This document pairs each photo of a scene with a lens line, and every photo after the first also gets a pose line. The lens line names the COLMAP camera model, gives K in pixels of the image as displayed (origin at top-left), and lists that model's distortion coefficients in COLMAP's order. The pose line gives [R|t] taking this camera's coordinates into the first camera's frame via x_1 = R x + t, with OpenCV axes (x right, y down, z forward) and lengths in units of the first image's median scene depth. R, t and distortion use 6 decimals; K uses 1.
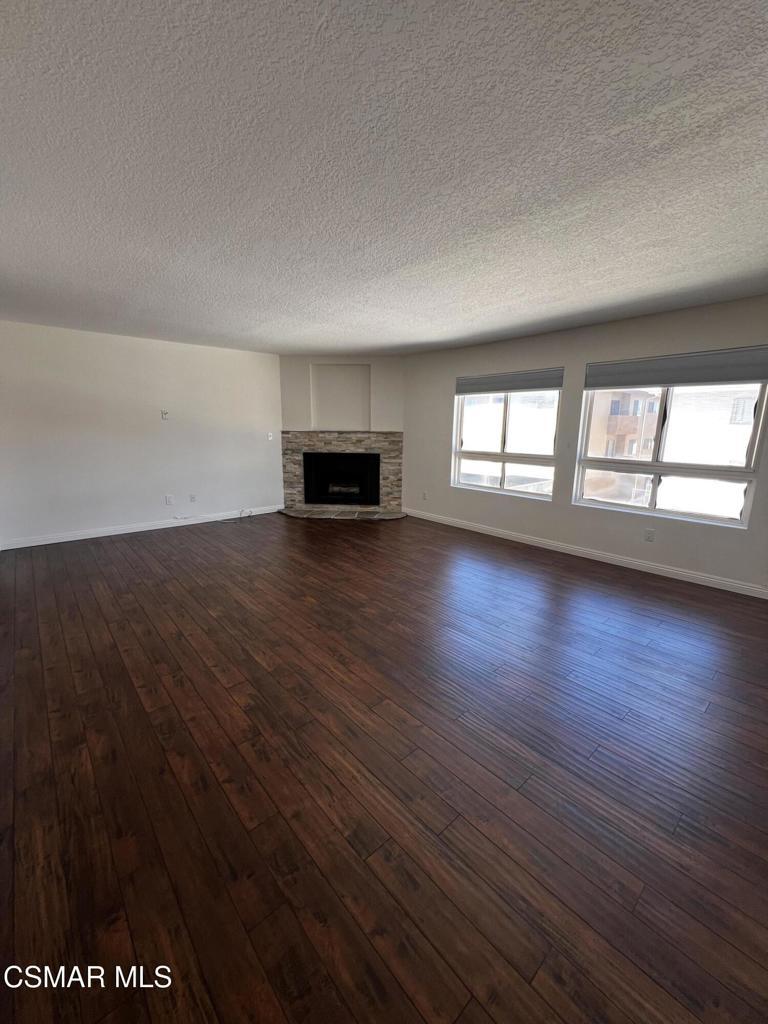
lens RADIAL K [[411.7, 0, 387.6], [0, 411.7, 520.7], [0, 0, 1]] dist [-0.001309, 0.000661]
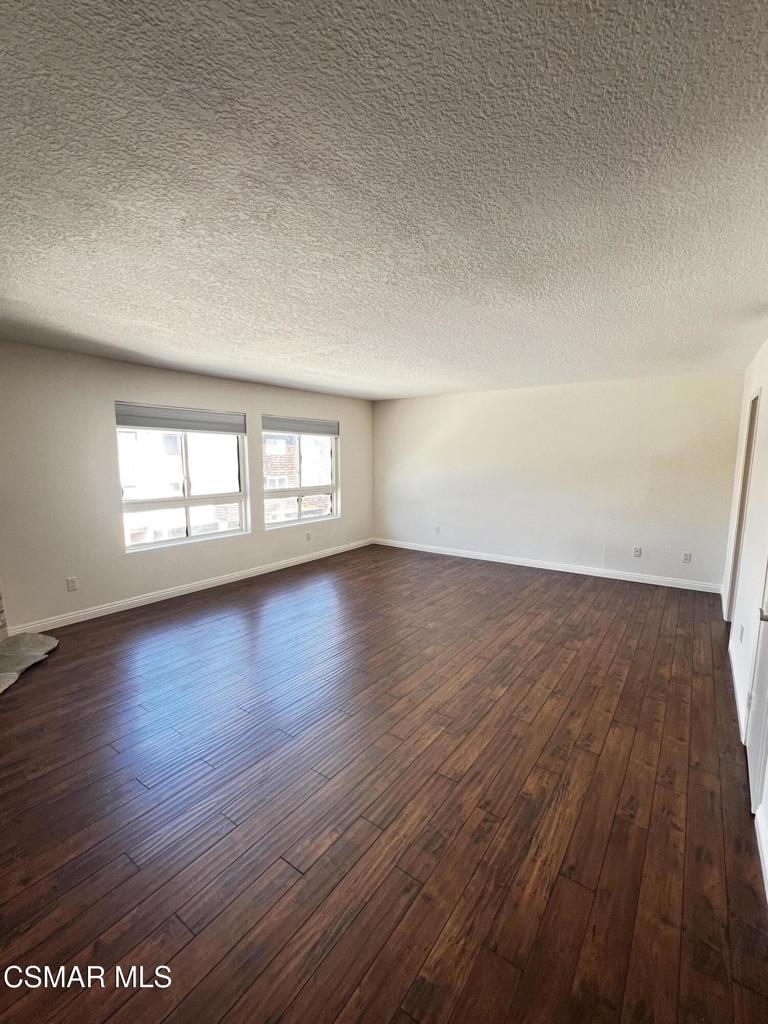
lens RADIAL K [[411.2, 0, 390.2], [0, 411.2, 506.0], [0, 0, 1]] dist [-0.001354, 0.001033]
pose [[-0.204272, -0.124069, 0.971020, -1.133491], [0.213607, 0.962383, 0.167902, -0.337642], [-0.955325, 0.241715, -0.170086, 1.236028]]
